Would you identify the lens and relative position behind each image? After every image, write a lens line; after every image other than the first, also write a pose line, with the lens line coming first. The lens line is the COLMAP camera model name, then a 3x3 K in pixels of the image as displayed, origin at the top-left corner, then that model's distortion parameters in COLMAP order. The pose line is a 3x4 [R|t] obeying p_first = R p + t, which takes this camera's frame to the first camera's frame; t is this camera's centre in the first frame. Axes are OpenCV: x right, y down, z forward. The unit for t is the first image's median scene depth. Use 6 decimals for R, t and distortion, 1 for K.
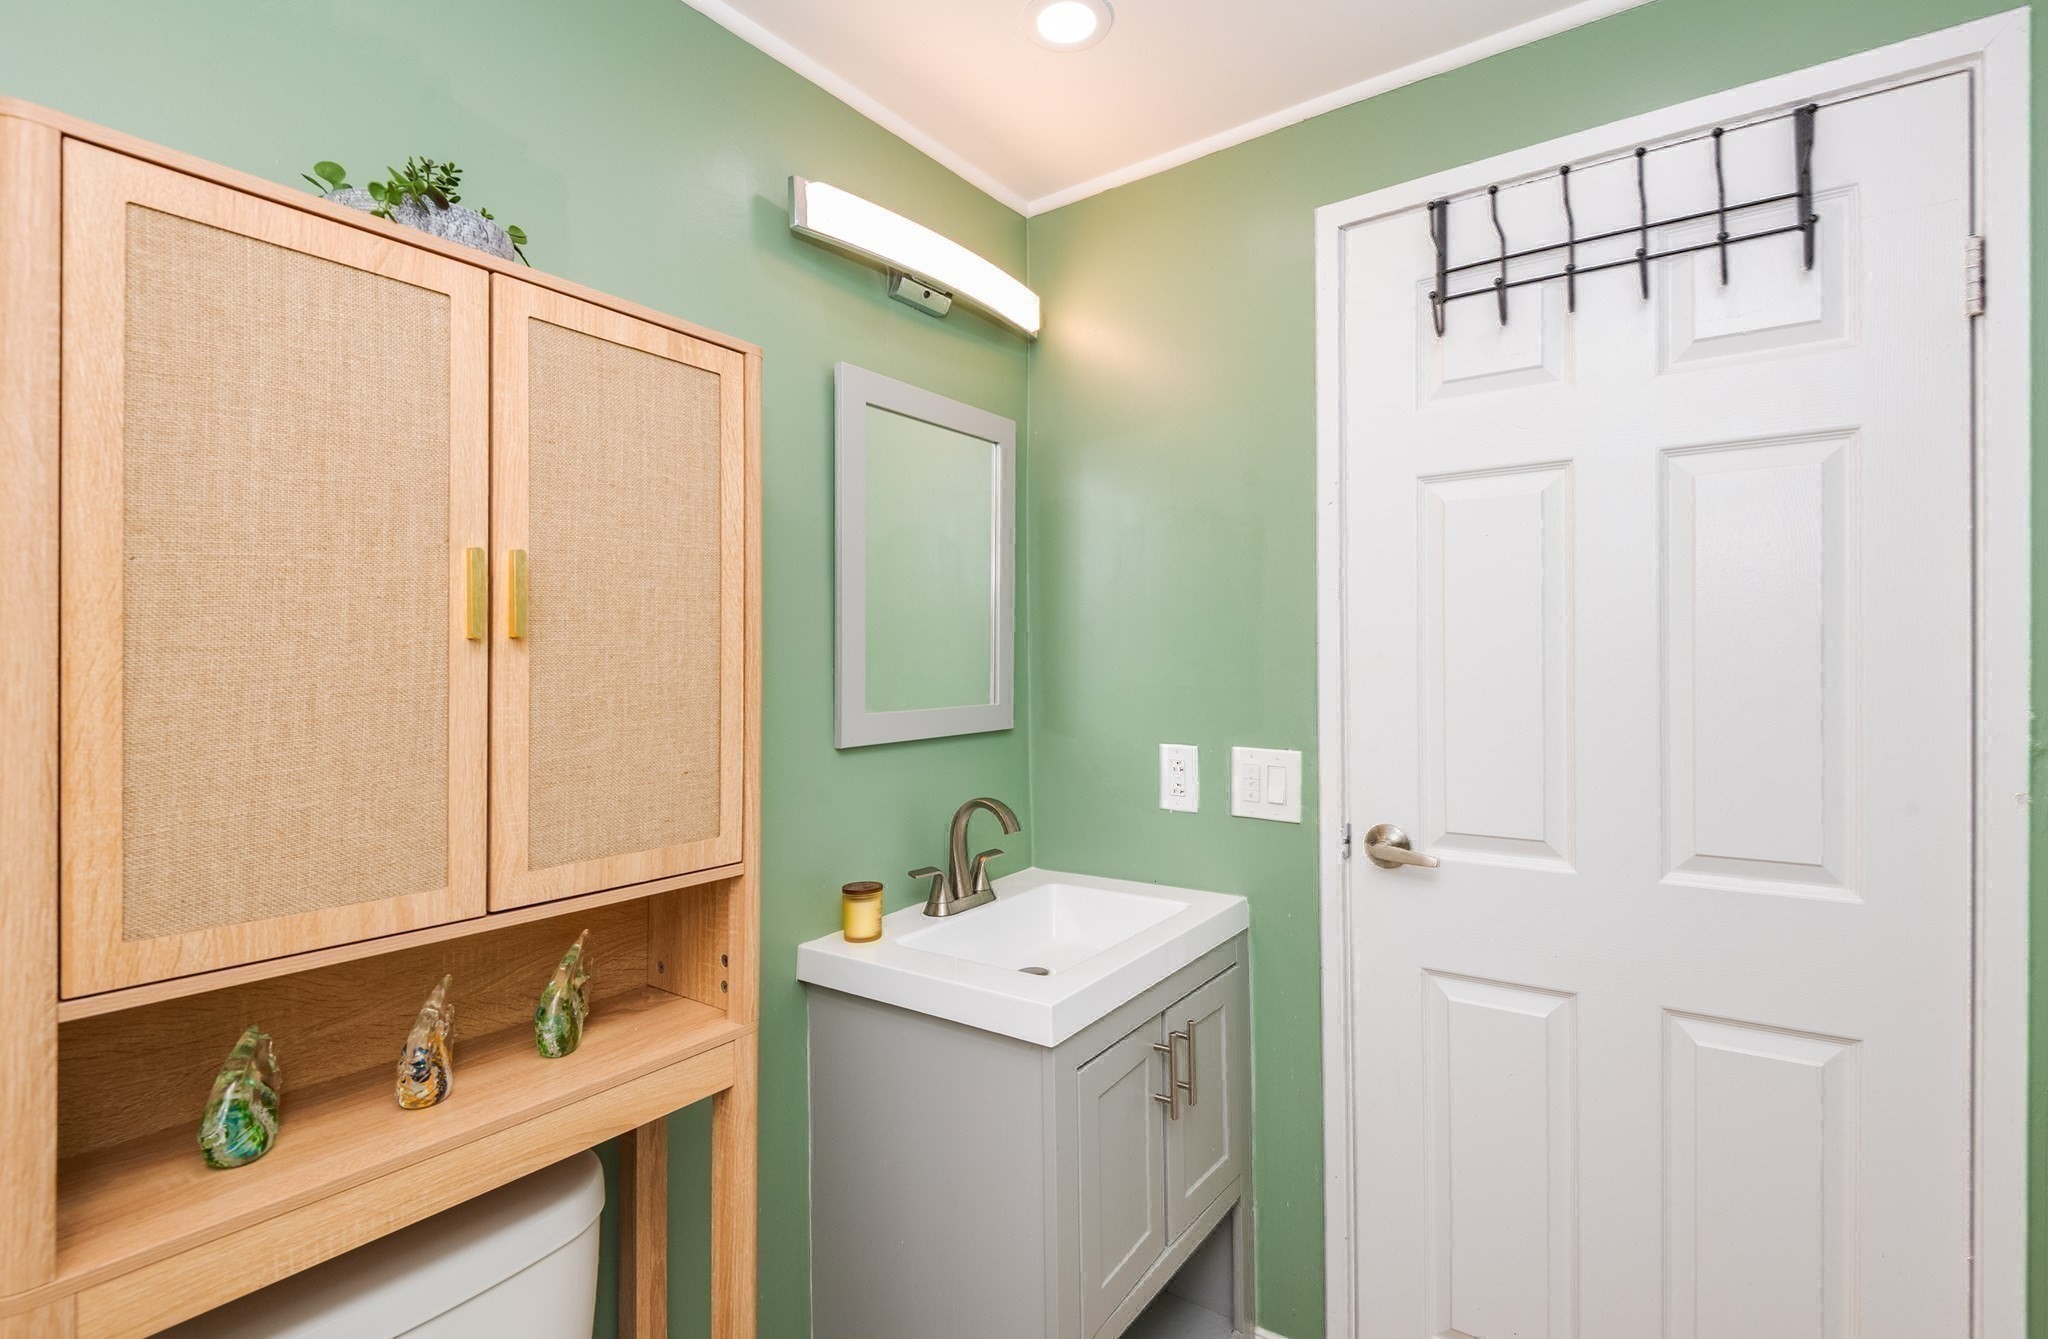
lens RADIAL K [[928.1, 0, 1024.0], [0, 928.1, 669.5], [0, 0, 1]] dist [-0.001660, -0.019382]
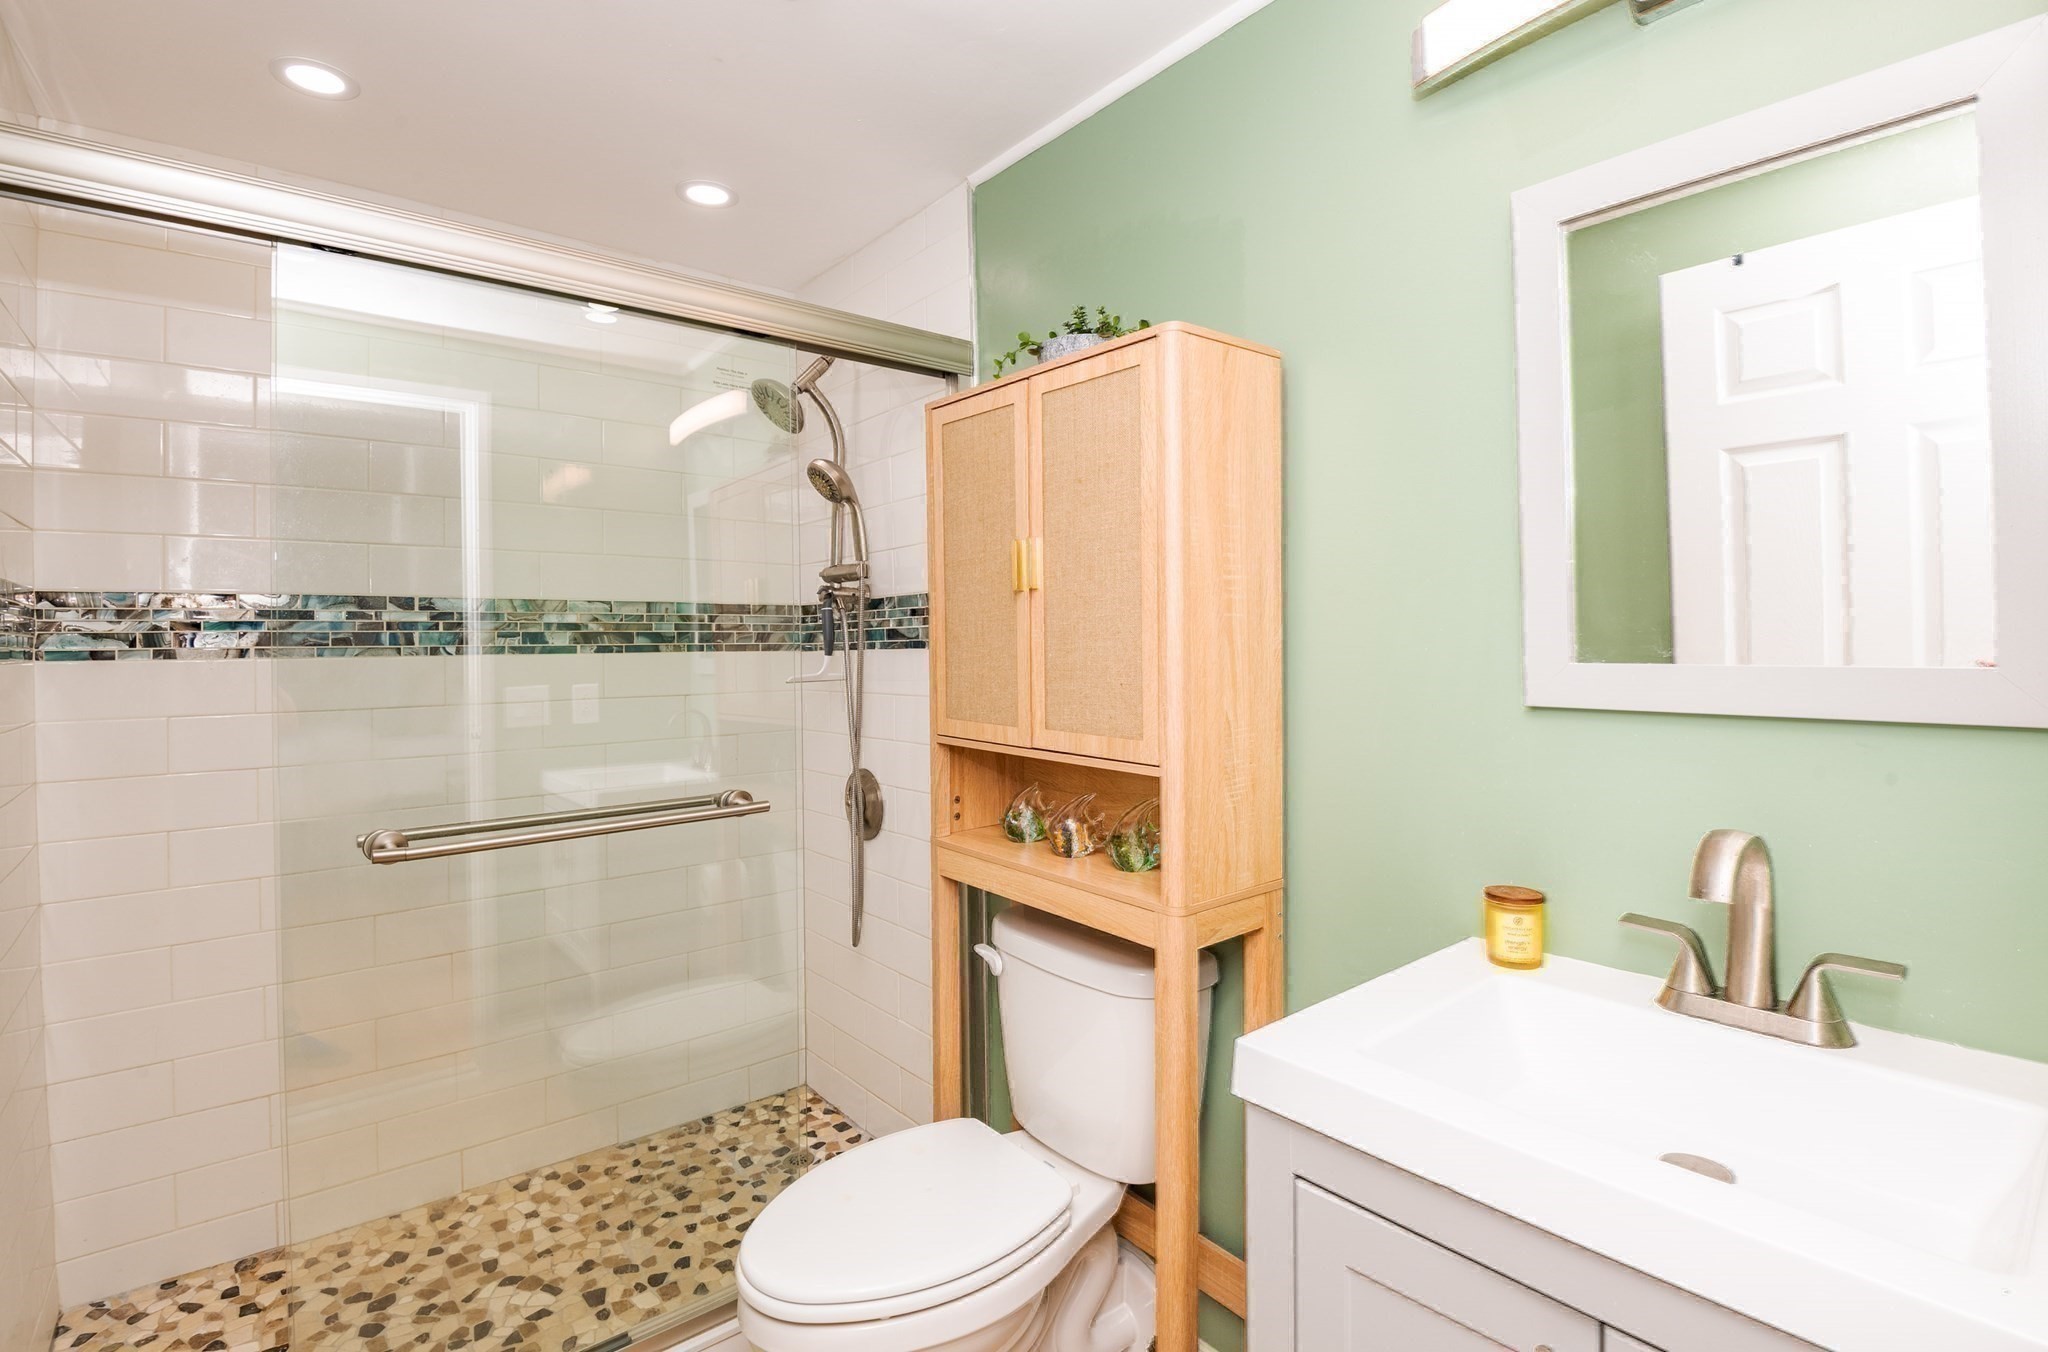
lens RADIAL K [[959.2, 0, 1024.3], [0, 959.2, 623.4], [0, 0, 1]] dist [0.000046, -0.000011]
pose [[-0.258920, -0.000090, -0.965899, 0.930289], [0.006372, 0.999978, -0.001801, 0.025816], [0.965878, -0.006621, -0.258913, 1.161695]]
